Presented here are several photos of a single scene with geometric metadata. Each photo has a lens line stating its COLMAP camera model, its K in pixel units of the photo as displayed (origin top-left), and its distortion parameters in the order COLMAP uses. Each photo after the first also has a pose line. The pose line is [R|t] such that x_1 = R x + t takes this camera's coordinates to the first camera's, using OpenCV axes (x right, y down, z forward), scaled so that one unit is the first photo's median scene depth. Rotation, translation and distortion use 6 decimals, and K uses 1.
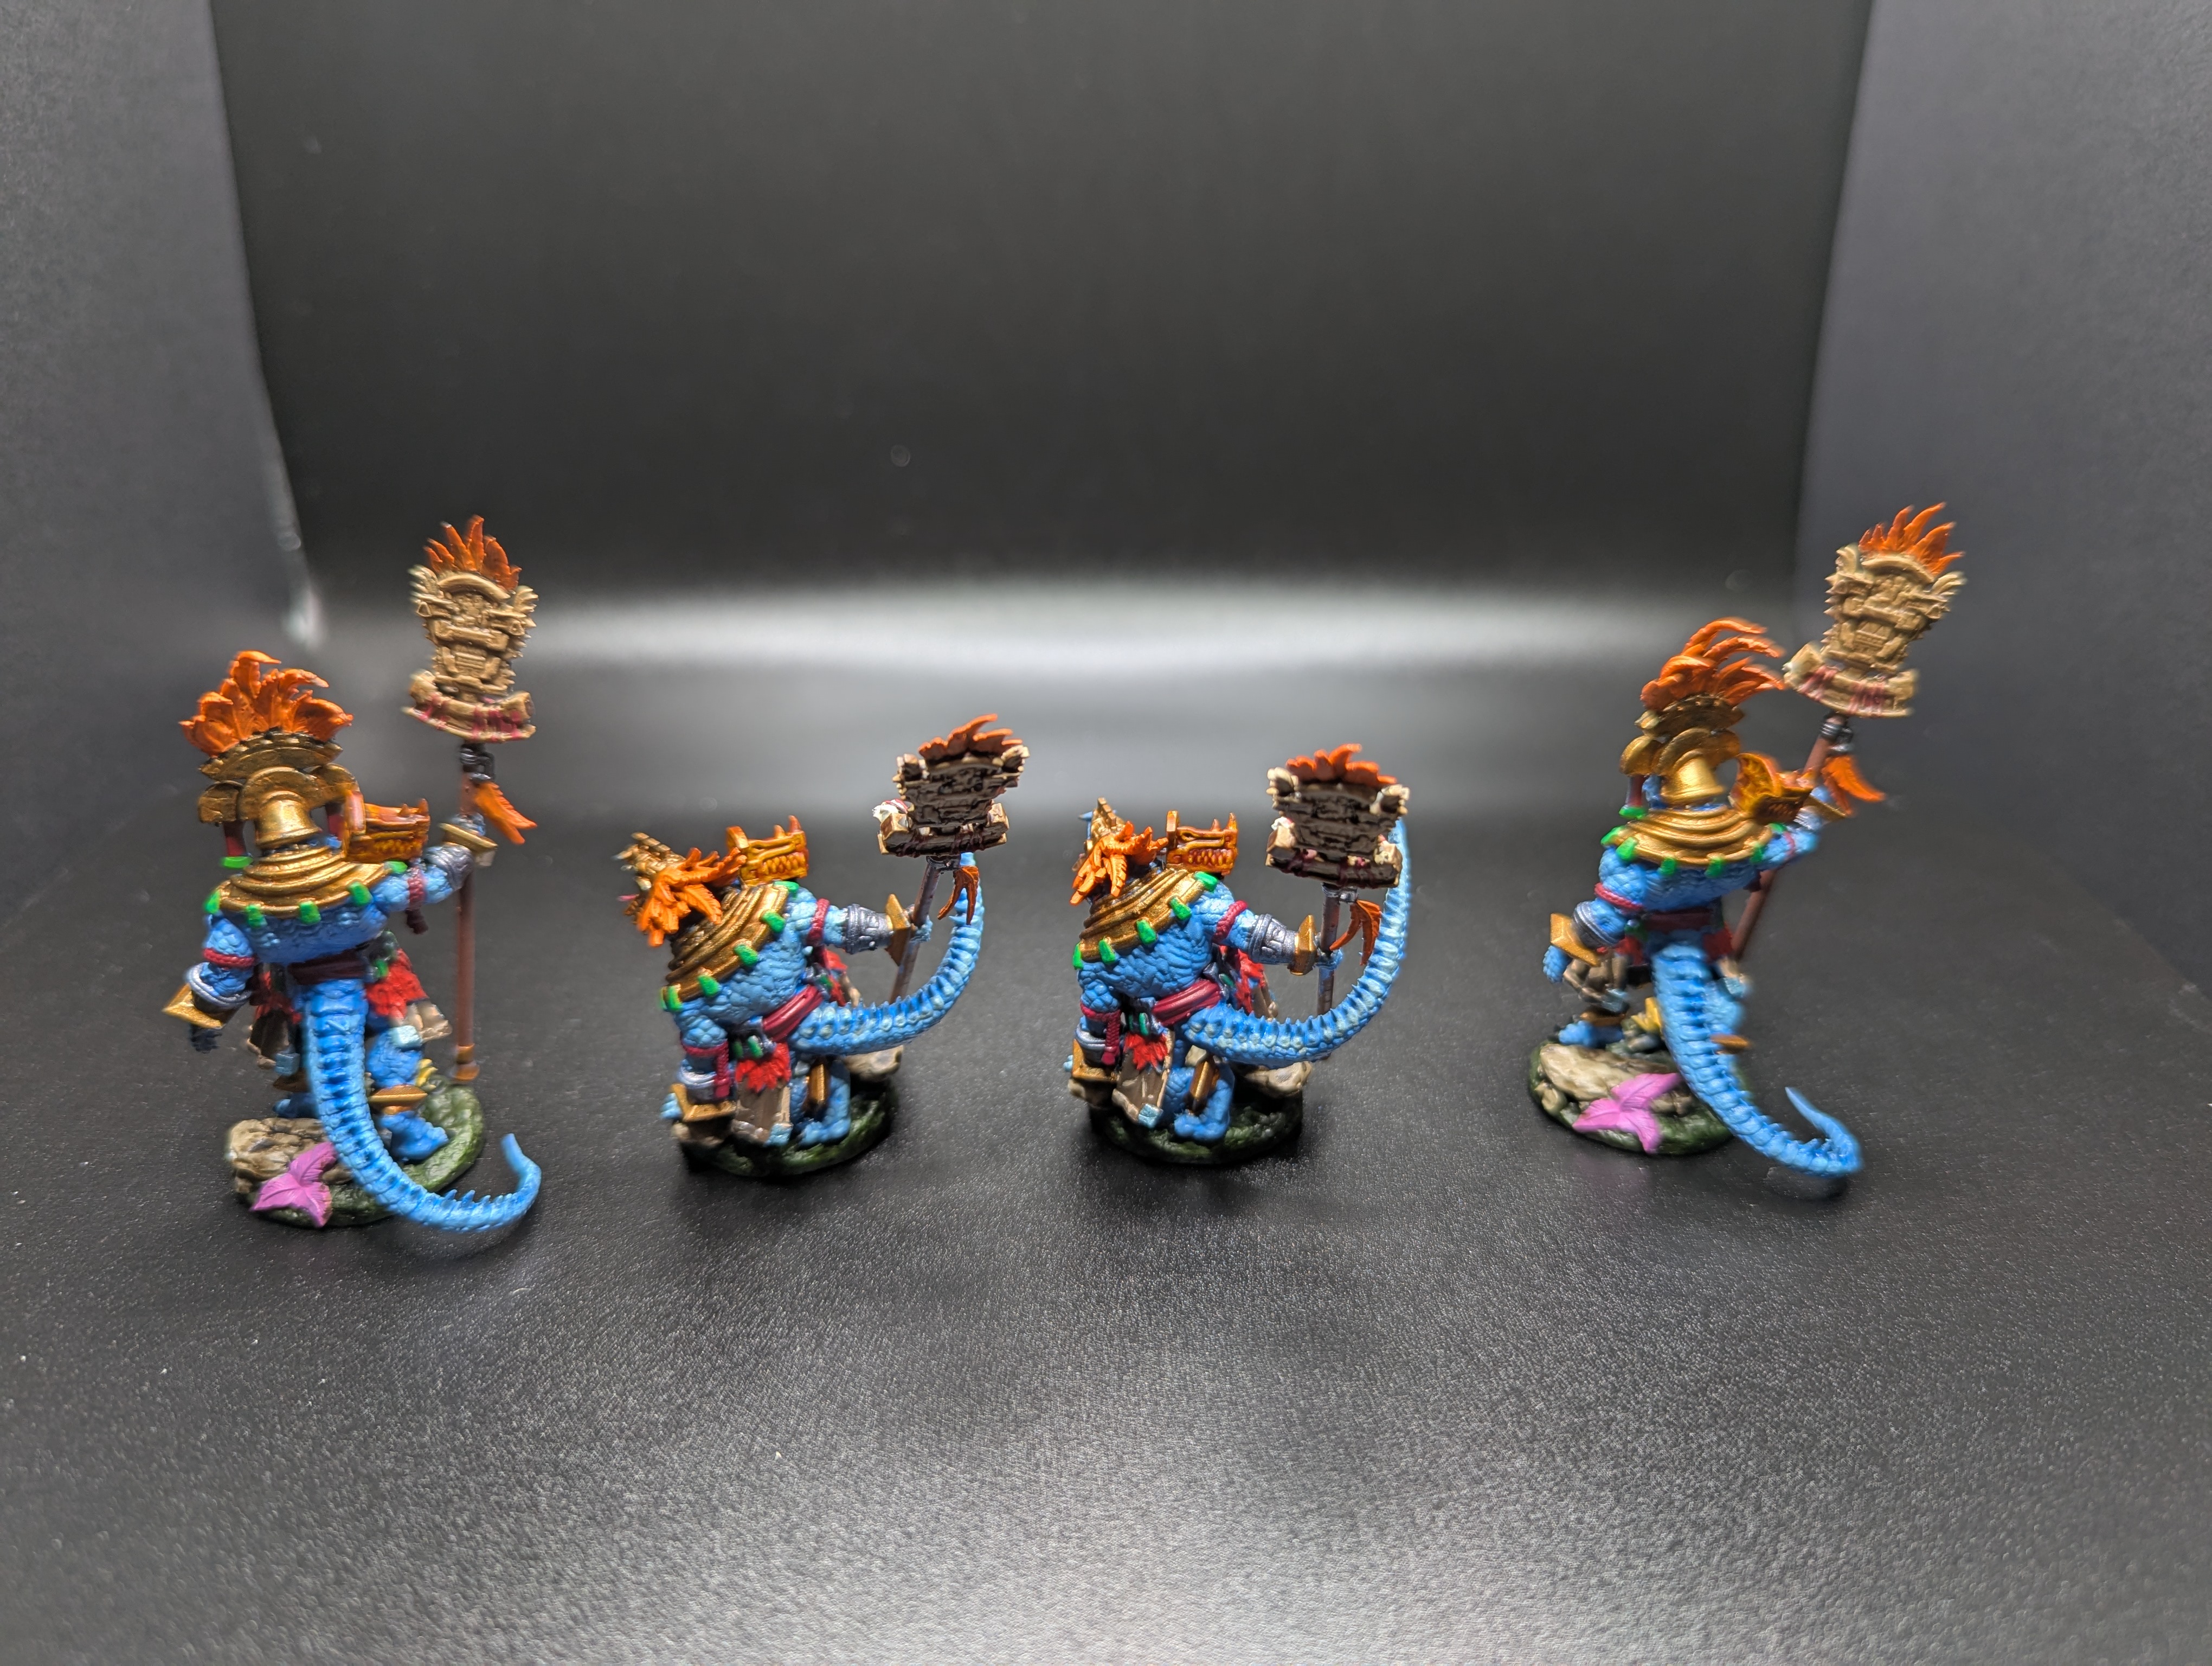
lens RADIAL K [[1678.4, 0, 1116.5], [0, 1678.4, 822.3], [0, 0, 1]] dist [-0.024193, -0.014497]
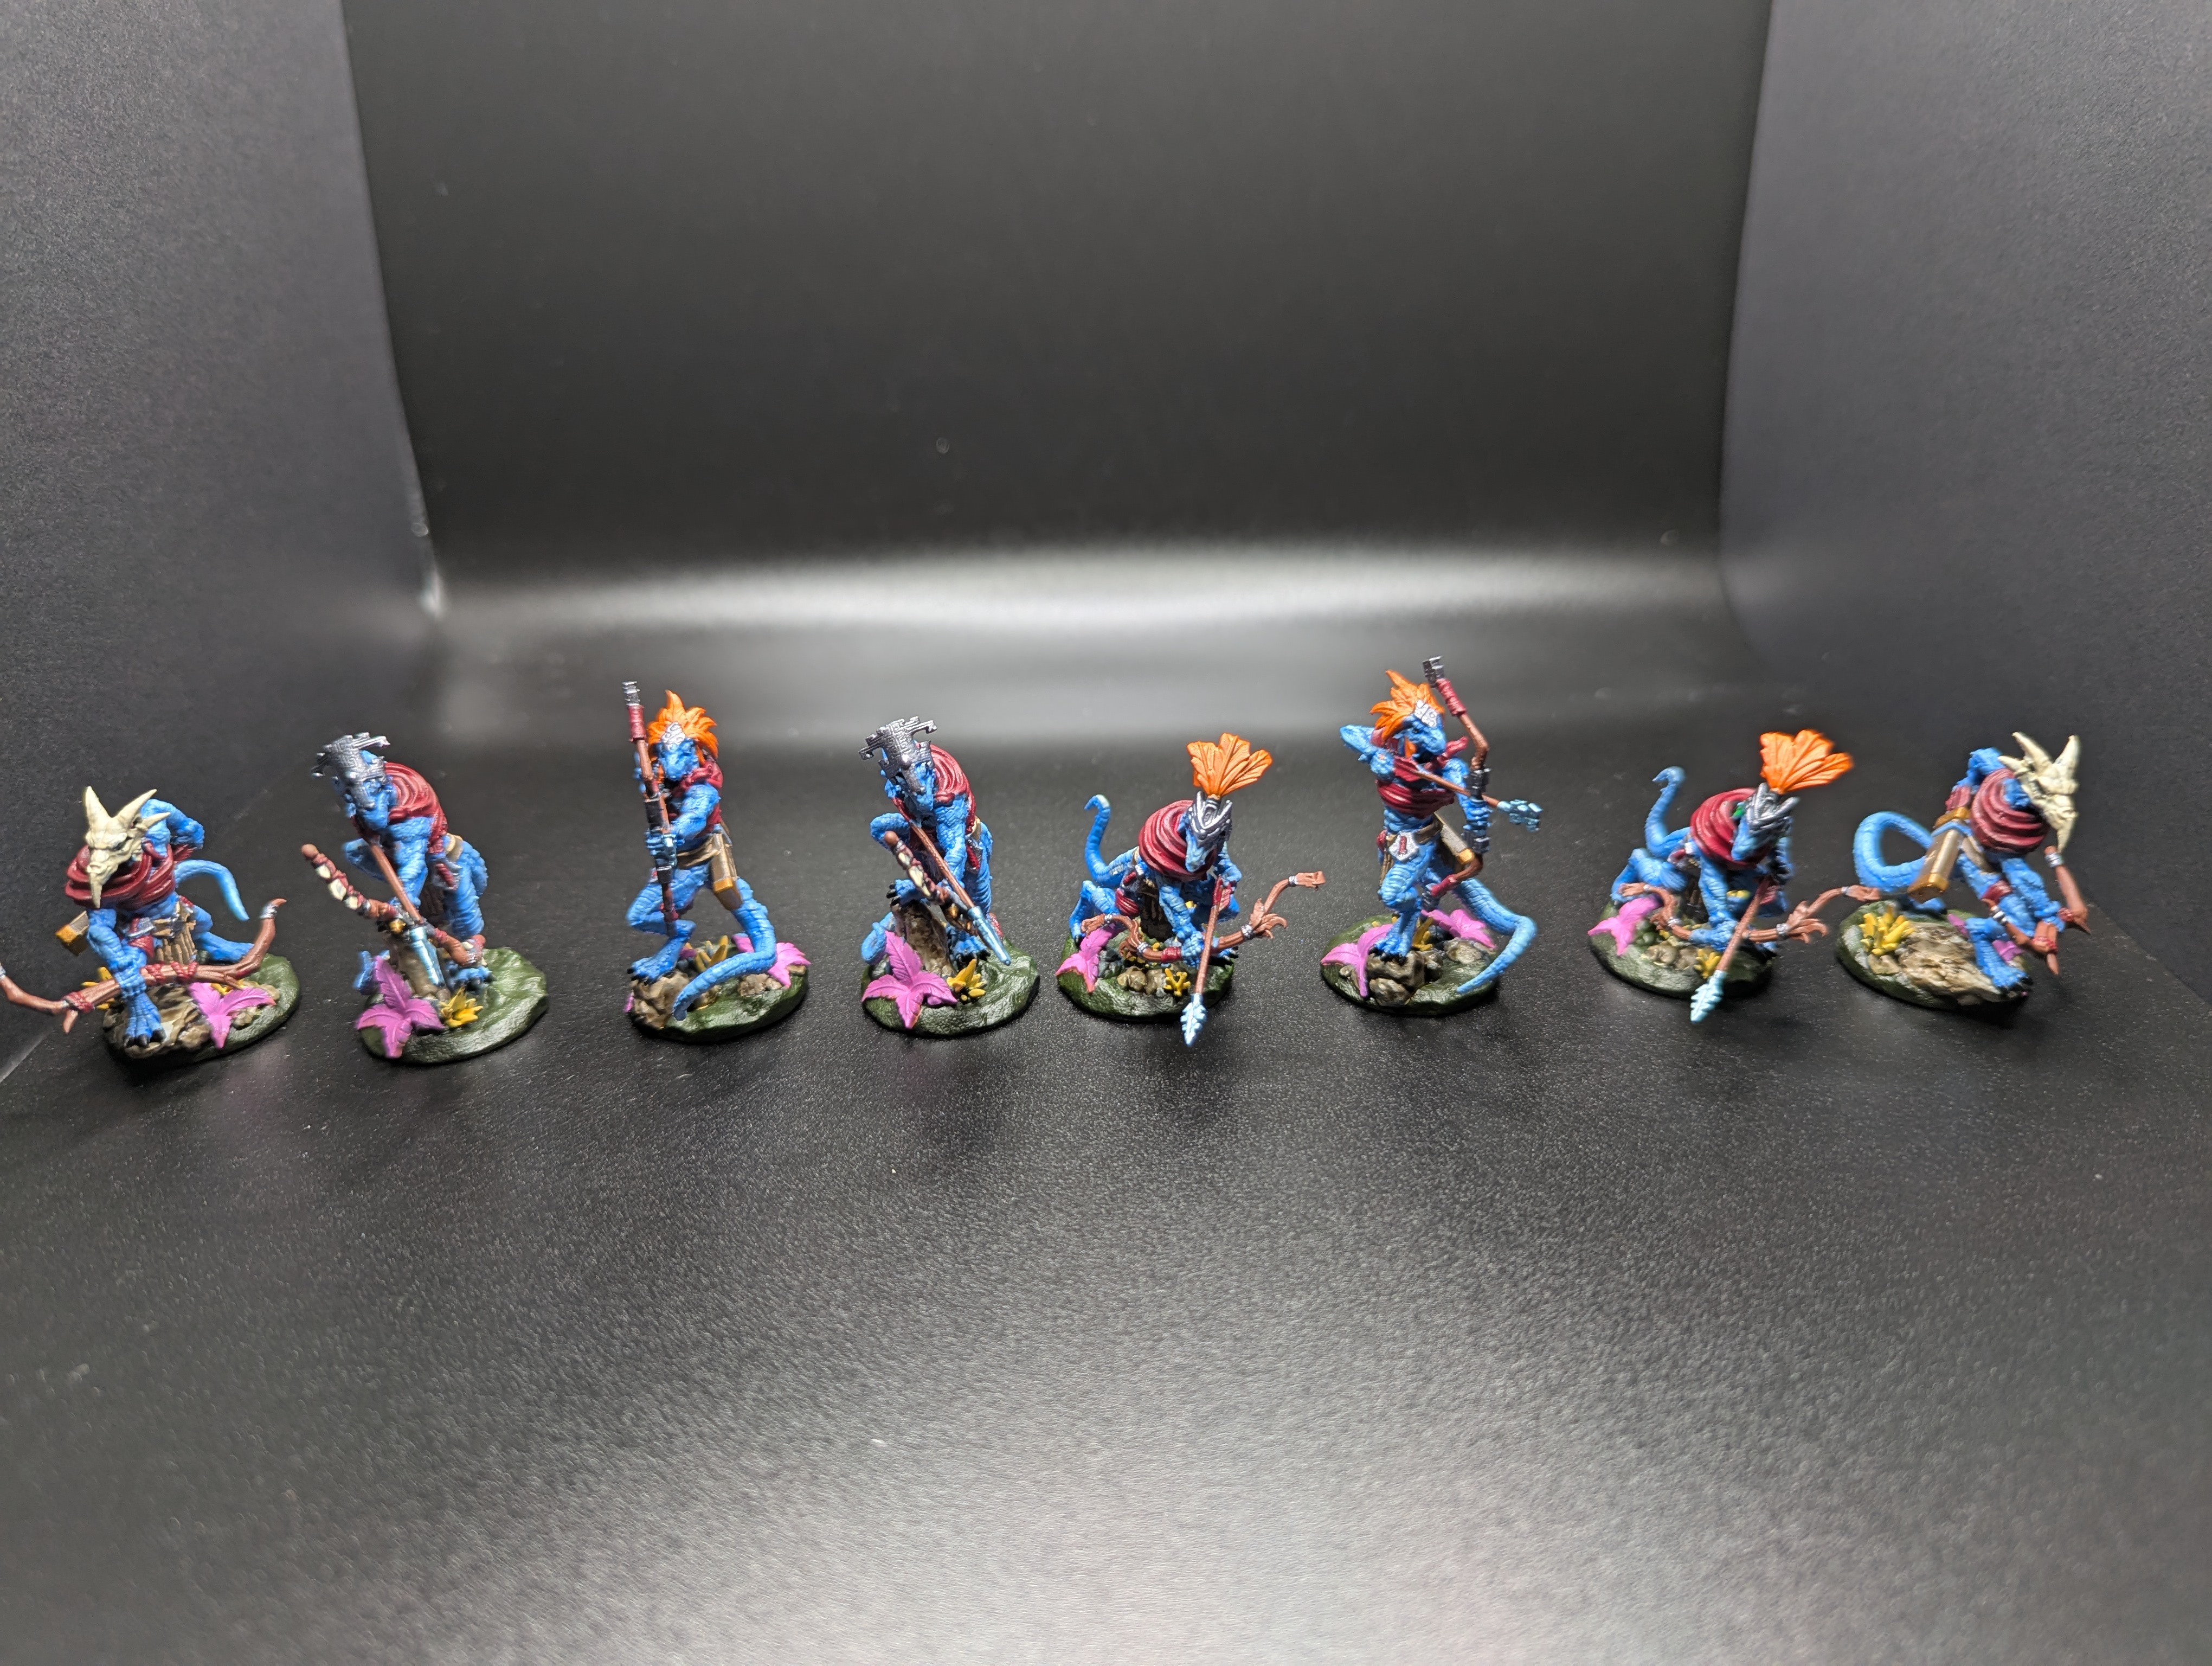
lens RADIAL K [[1678.4, 0, 1126.8], [0, 1678.4, 850.0], [0, 0, 1]] dist [-0.024193, -0.014497]
pose [[0.999740, -0.022566, -0.003166, -0.005880], [0.022590, 0.999715, 0.007710, 0.106438], [0.002991, -0.007780, 0.999965, -0.308044]]
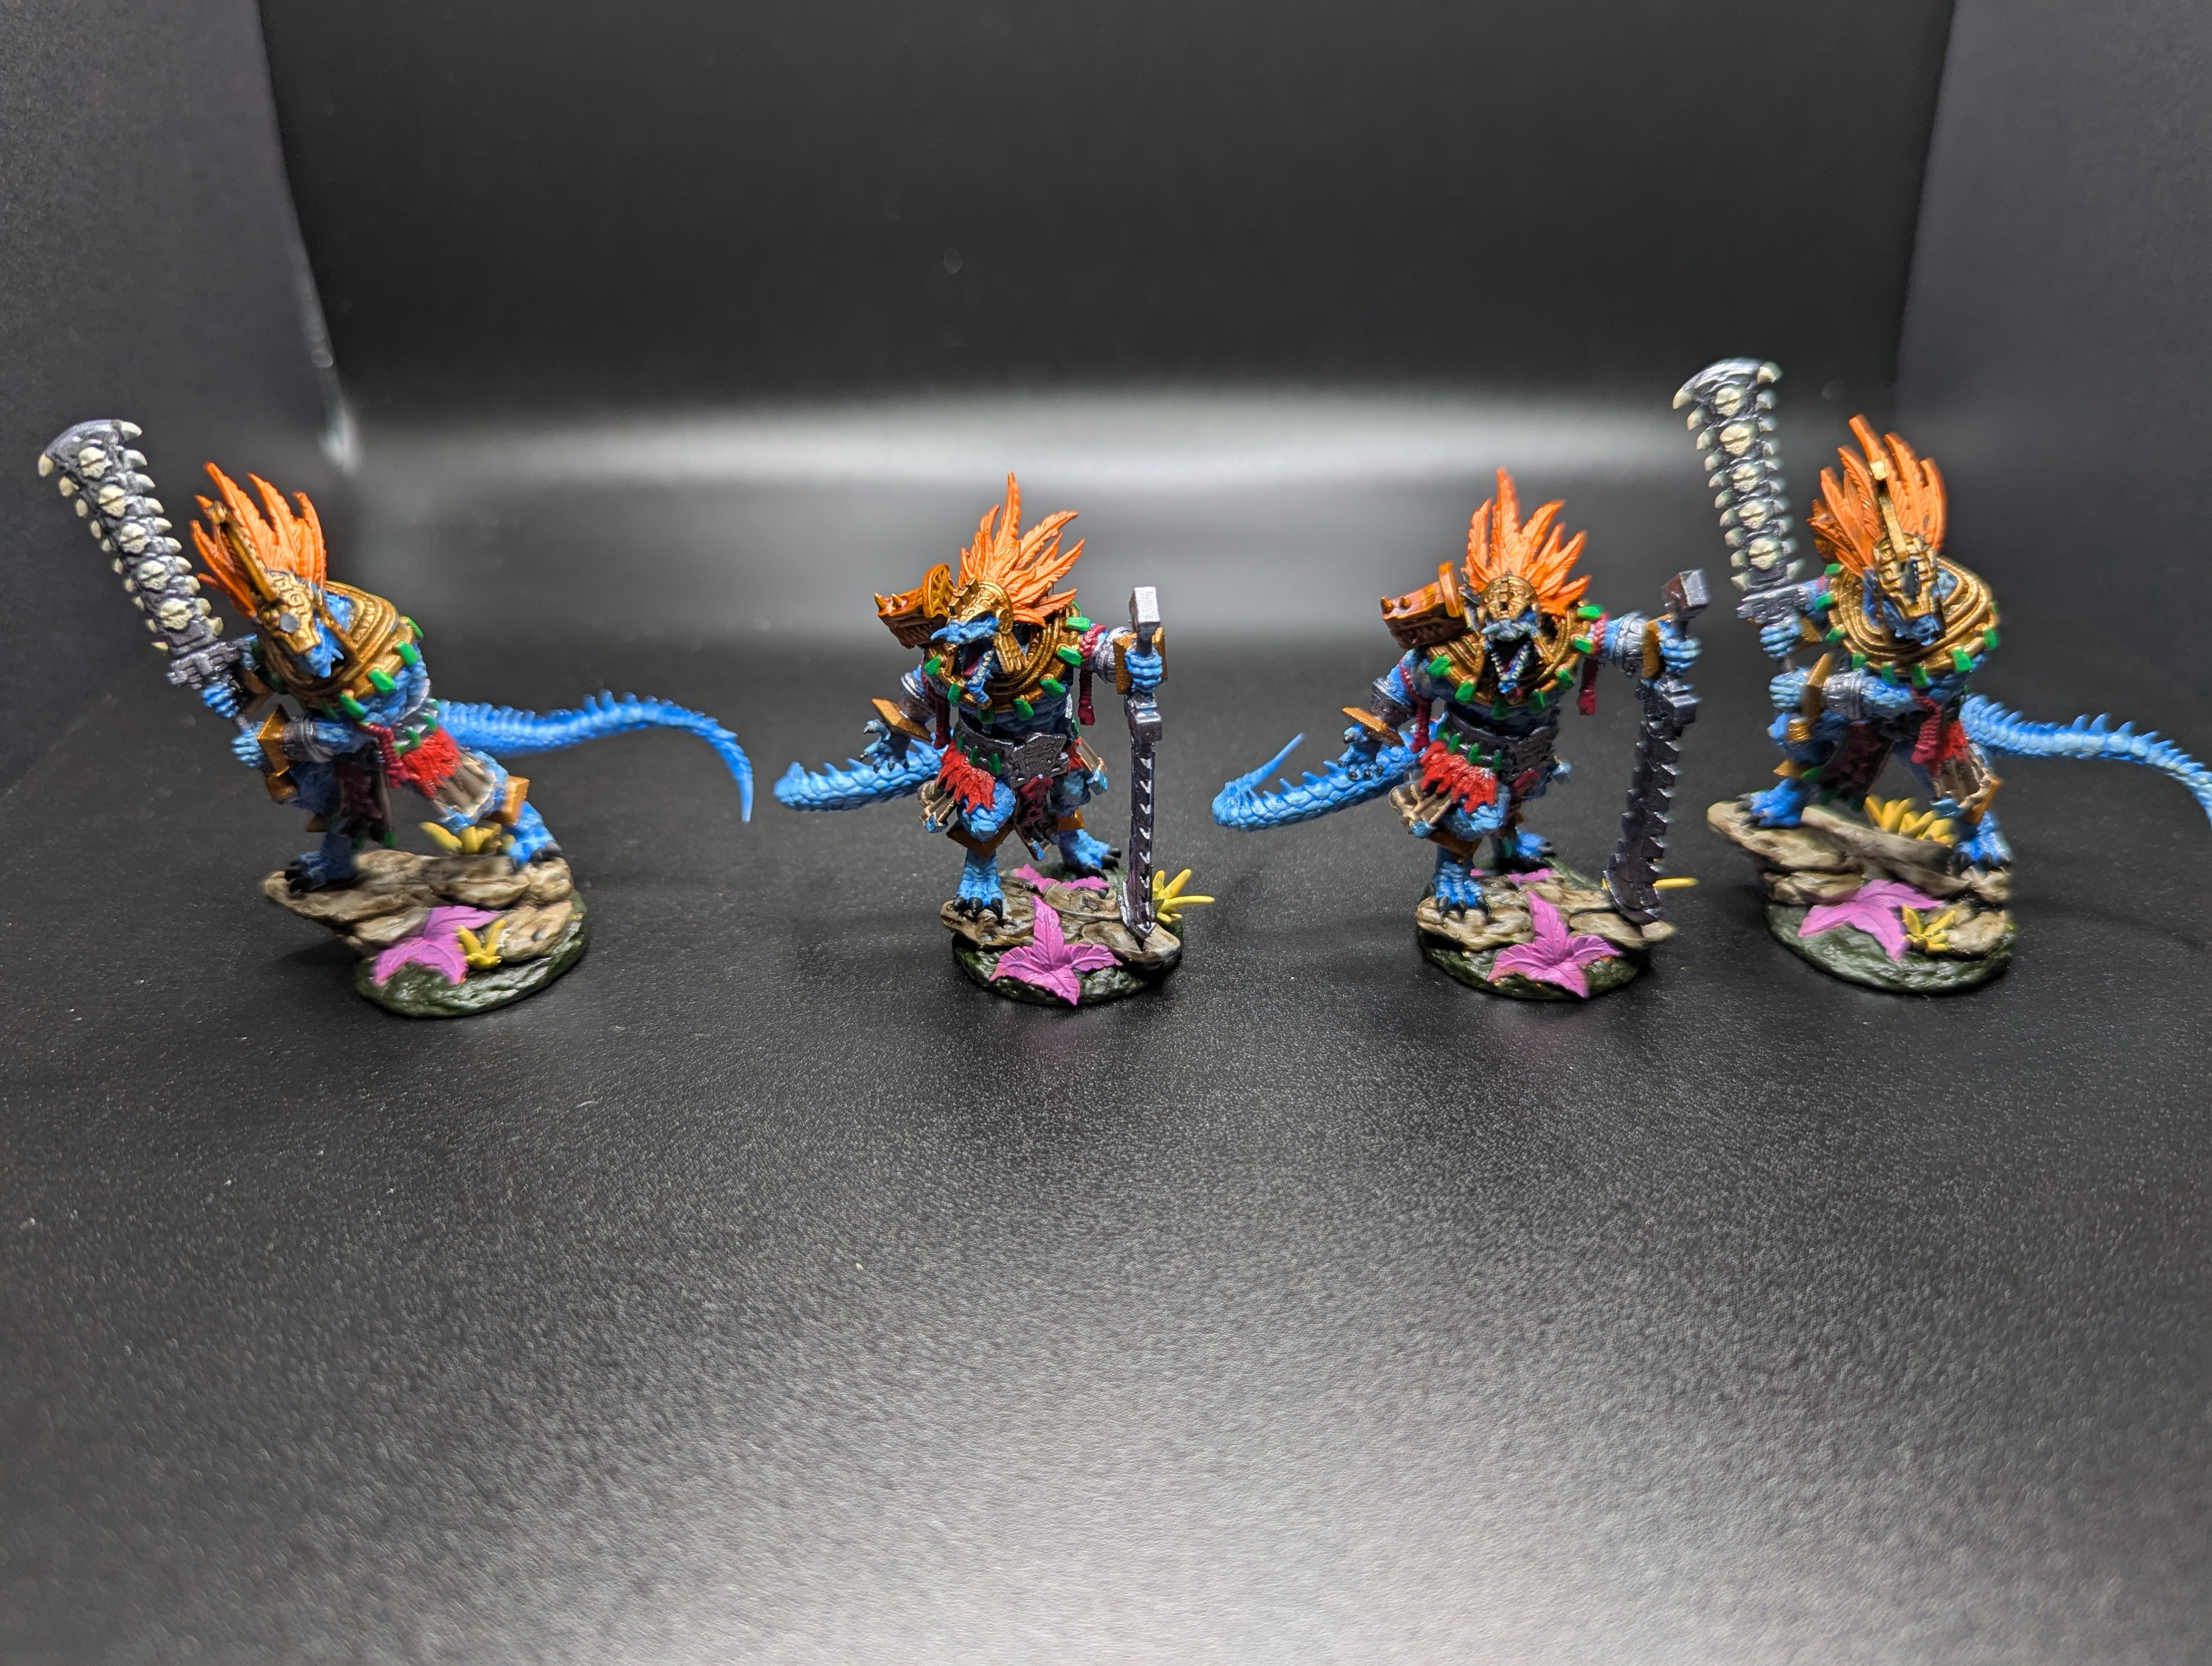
lens RADIAL K [[1678.4, 0, 1102.6], [0, 1678.4, 822.2], [0, 0, 1]] dist [-0.024193, -0.014497]
pose [[0.999574, -0.002000, -0.029128, -0.030136], [0.004394, 0.996594, 0.082347, 0.039805], [0.028864, -0.082440, 0.996178, 0.054211]]
